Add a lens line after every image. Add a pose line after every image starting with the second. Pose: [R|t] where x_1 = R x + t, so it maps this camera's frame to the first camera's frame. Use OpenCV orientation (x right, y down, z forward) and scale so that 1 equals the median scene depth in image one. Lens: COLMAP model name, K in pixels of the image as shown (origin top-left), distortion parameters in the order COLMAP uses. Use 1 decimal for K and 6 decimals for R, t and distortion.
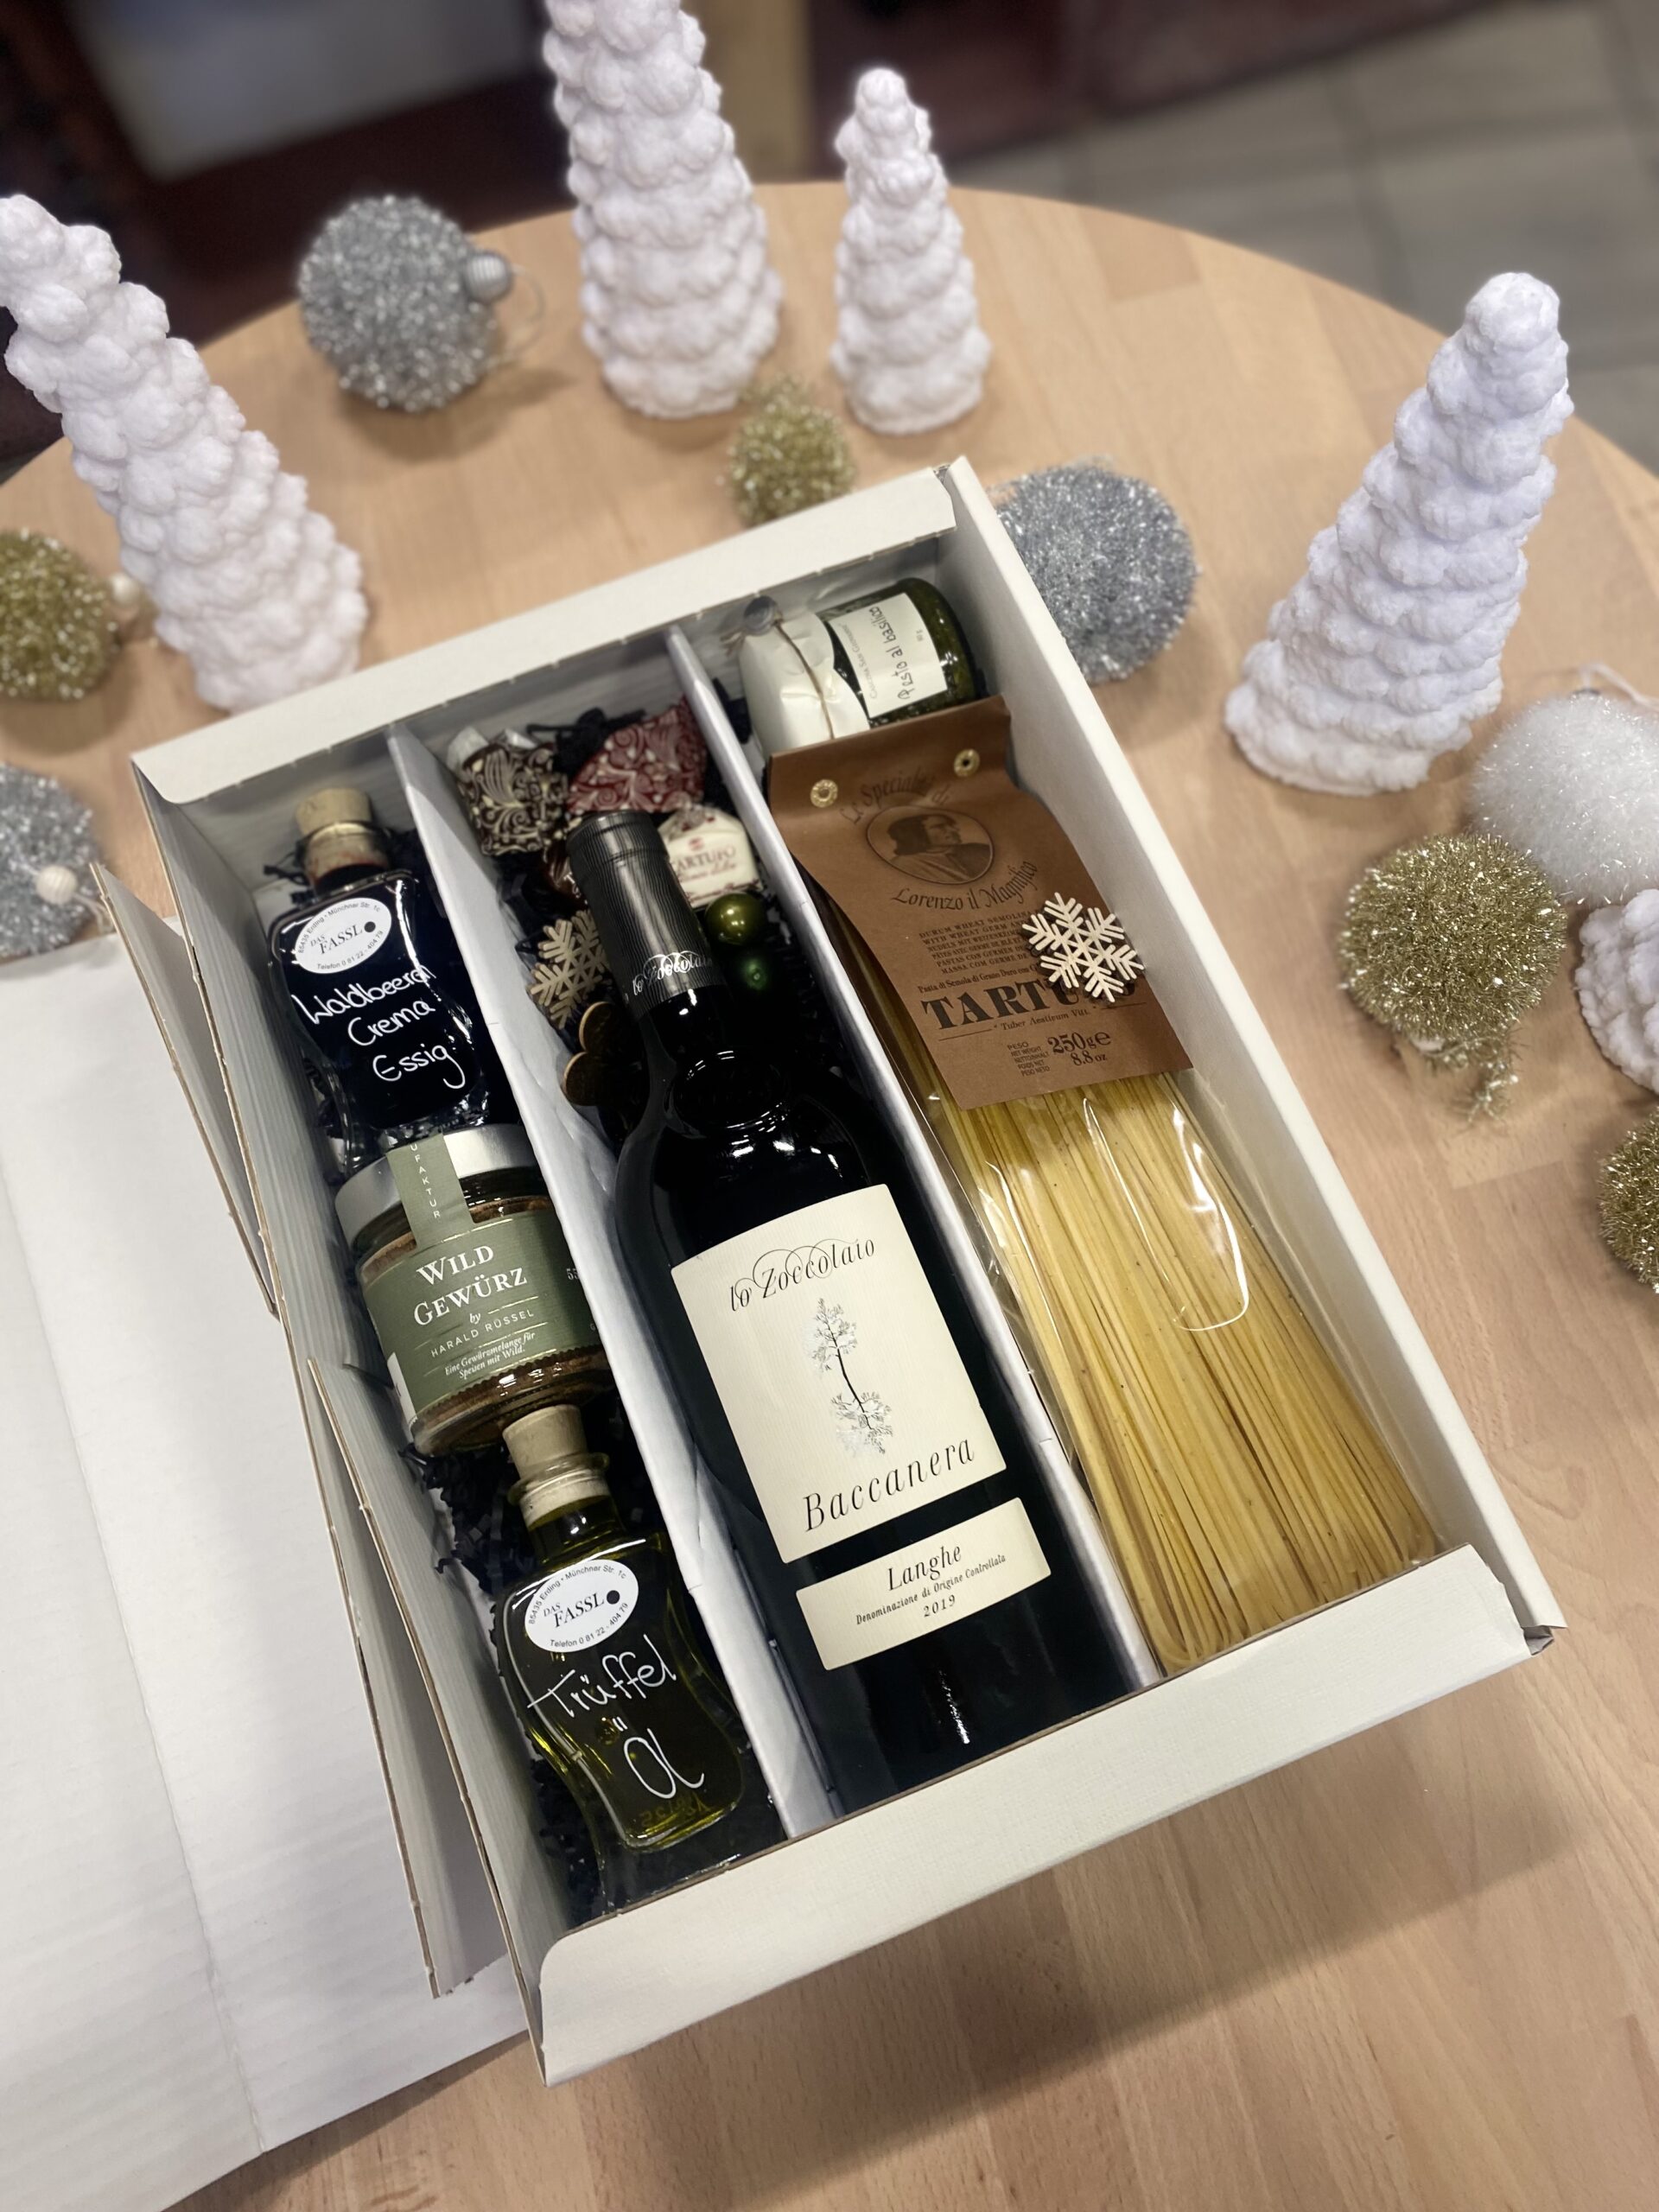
lens RADIAL K [[1701.6, 0, 828.4], [0, 1701.6, 1106.5], [0, 0, 1]] dist [-0.001379, -0.002337]
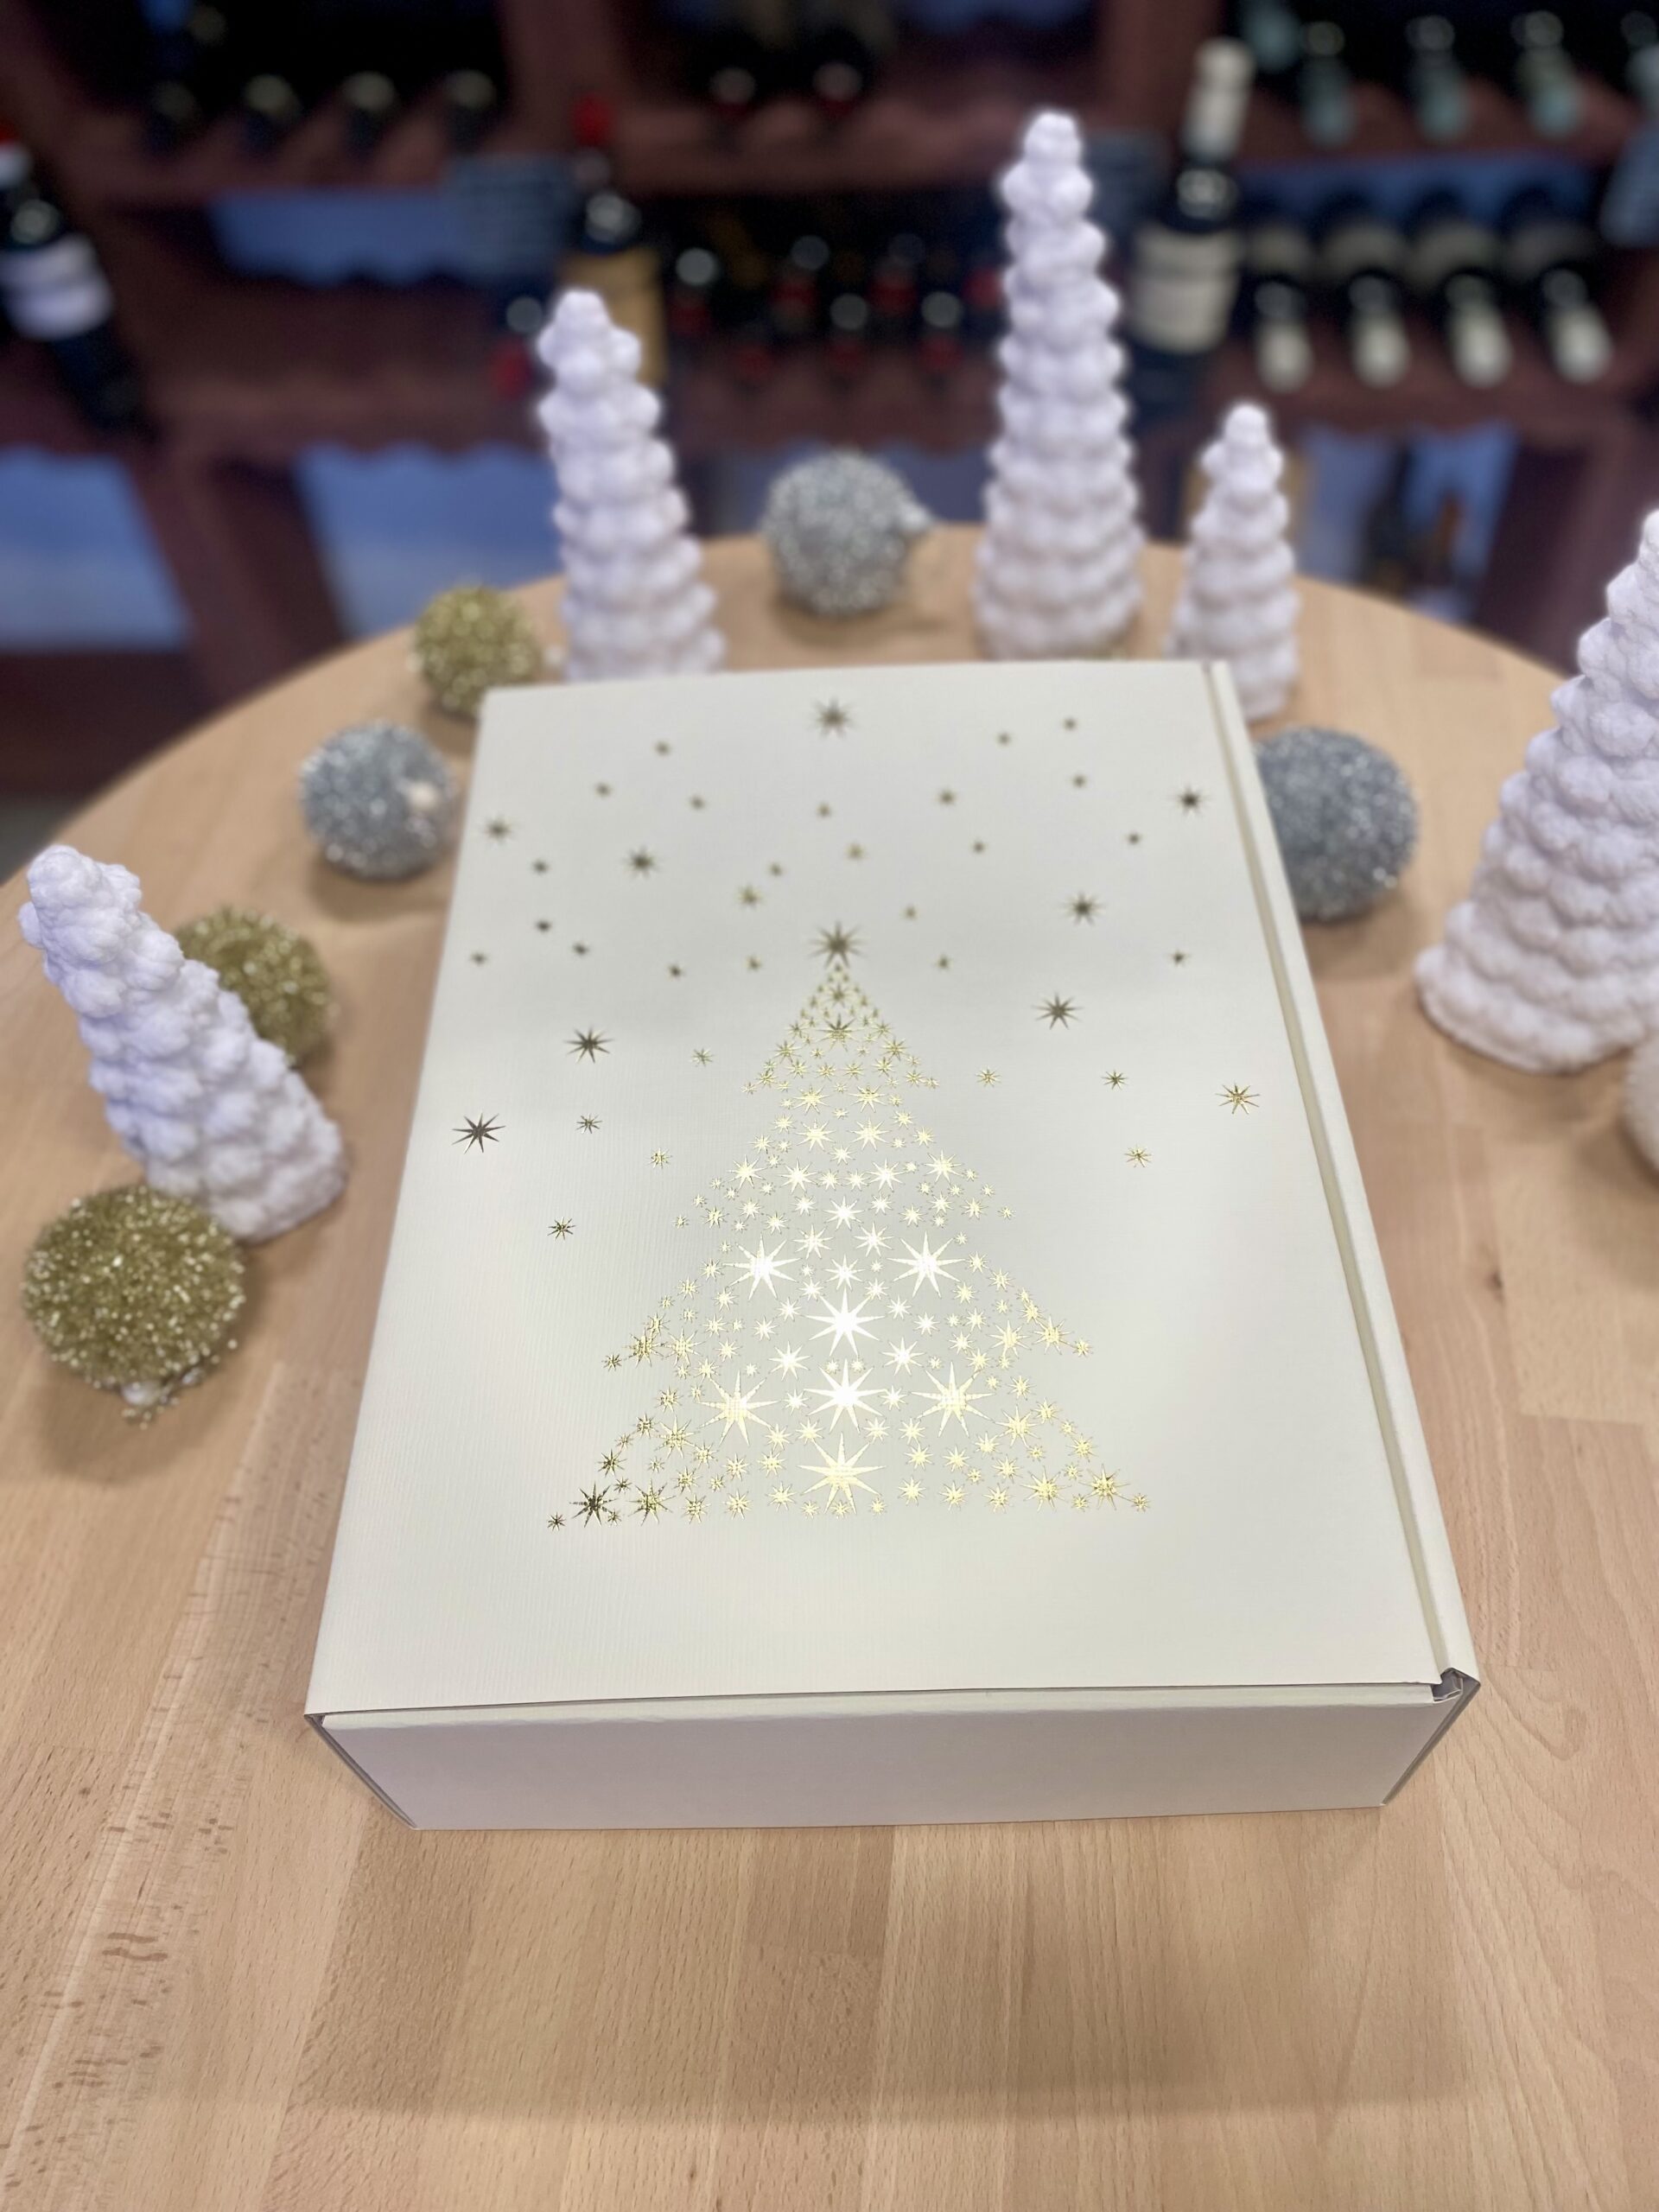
lens RADIAL K [[1701.6, 0, 830.7], [0, 1701.6, 1107.9], [0, 0, 1]] dist [-0.001379, -0.002337]
pose [[0.929005, 0.287012, -0.233613, 0.185359], [-0.350014, 0.886445, -0.302830, 0.343132], [0.120169, 0.363098, 0.923969, -0.014482]]
